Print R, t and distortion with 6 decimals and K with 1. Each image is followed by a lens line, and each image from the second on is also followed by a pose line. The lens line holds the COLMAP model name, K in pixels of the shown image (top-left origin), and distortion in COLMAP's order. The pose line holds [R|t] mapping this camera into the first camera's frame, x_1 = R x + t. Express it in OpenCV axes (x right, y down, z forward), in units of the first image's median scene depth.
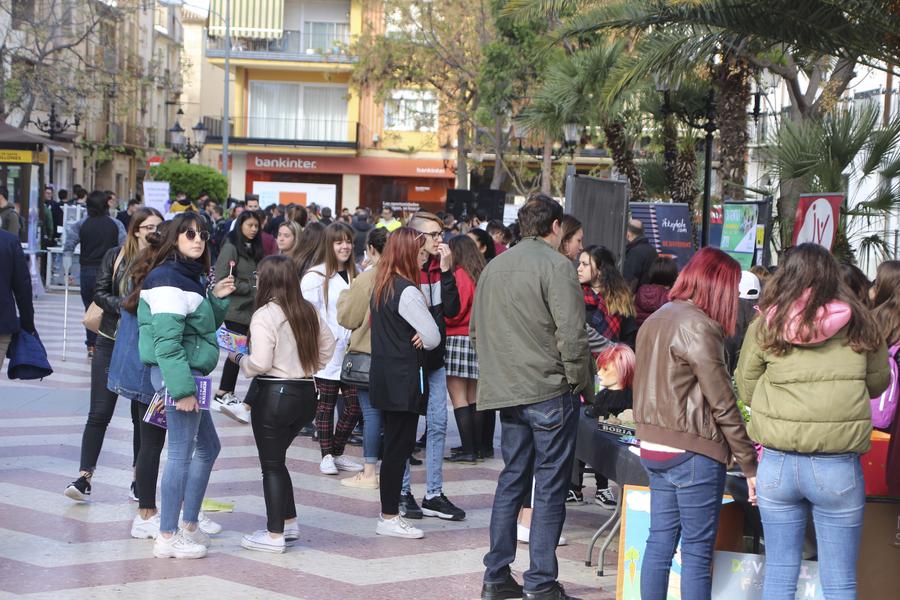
lens RADIAL K [[2441.4, 0, 450.0], [0, 2441.4, 300.0], [0, 0, 1]] dist [0.465943, 0.521697]
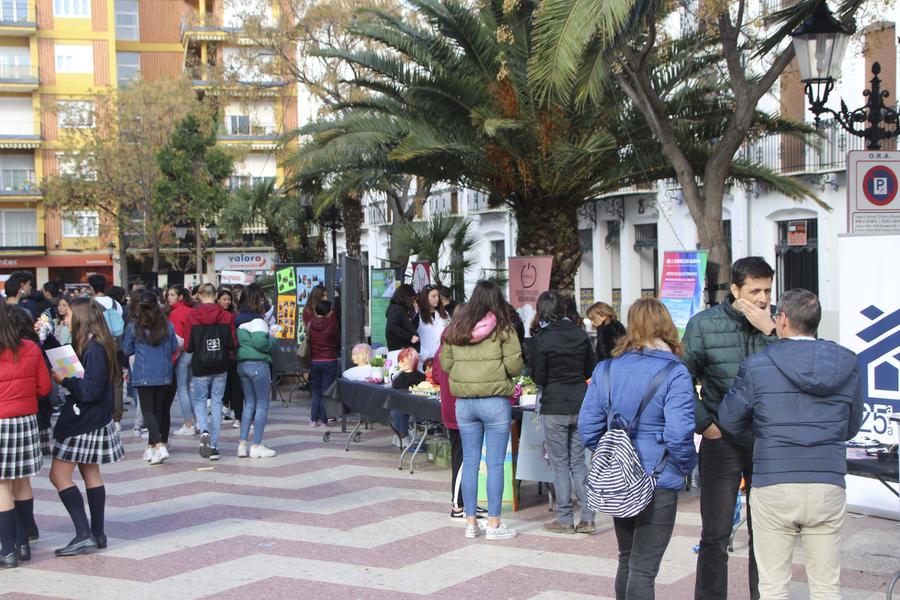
lens RADIAL K [[1584.0, 0, 450.0], [0, 1584.0, 300.0], [0, 0, 1]] dist [0.154720, 0.308578]
pose [[0.965242, -0.061895, 0.253924, -0.054043], [0.067531, 0.997625, -0.013531, 0.000261], [-0.252484, 0.030208, 0.967129, -0.040681]]
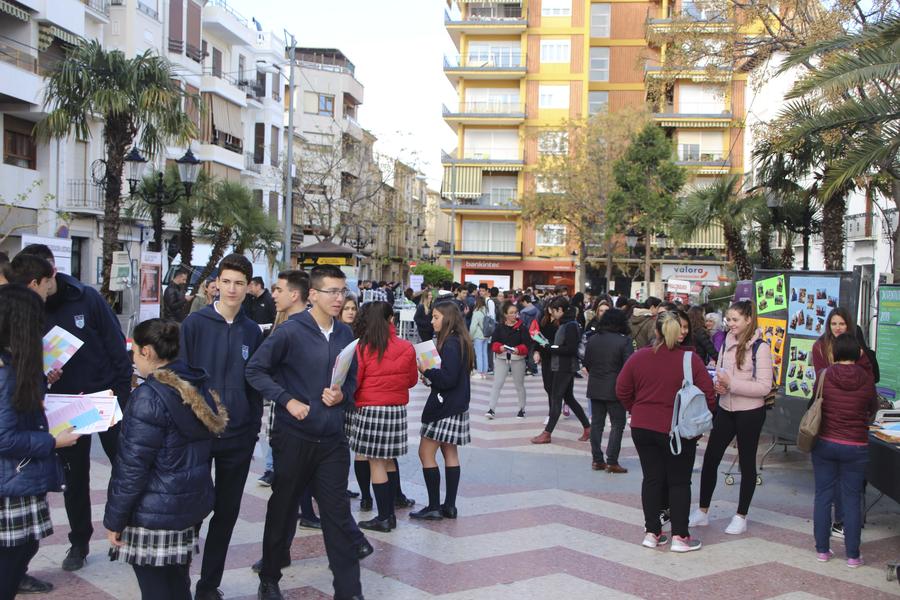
lens RADIAL K [[1086.0, 0, 450.0], [0, 1086.0, 300.0], [0, 0, 1]] dist [-0.023434, 0.090690]
pose [[0.996725, -0.008224, -0.080445, -0.028073], [0.006165, 0.999648, -0.025808, -0.008692], [0.080629, 0.025228, 0.996425, 0.196743]]
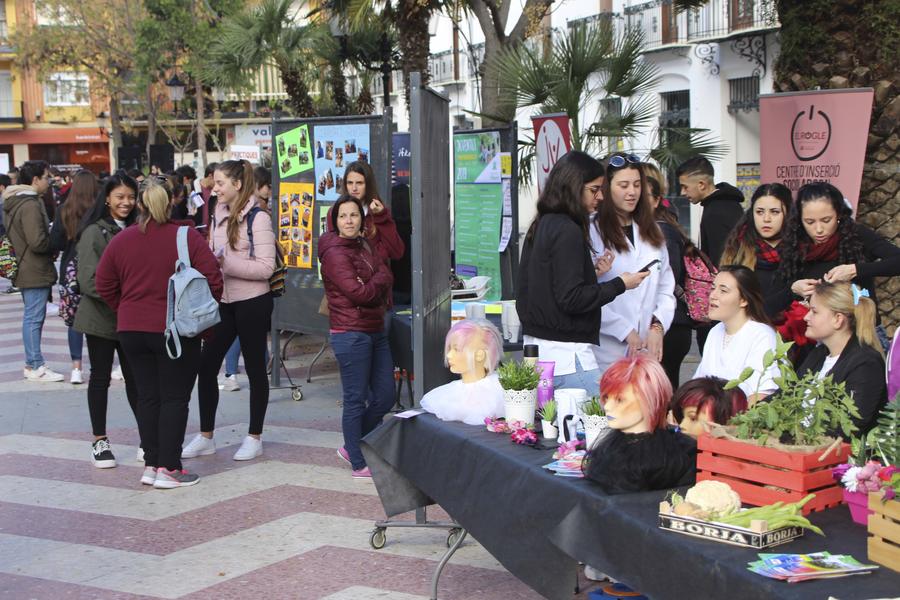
lens RADIAL K [[1584.0, 0, 450.0], [0, 1584.0, 300.0], [0, 0, 1]] dist [0.154720, 0.308578]
pose [[0.972012, -0.088978, 0.217428, -0.014253], [0.077764, 0.995188, 0.059612, -0.005295], [-0.221686, -0.041036, 0.974254, 0.177096]]
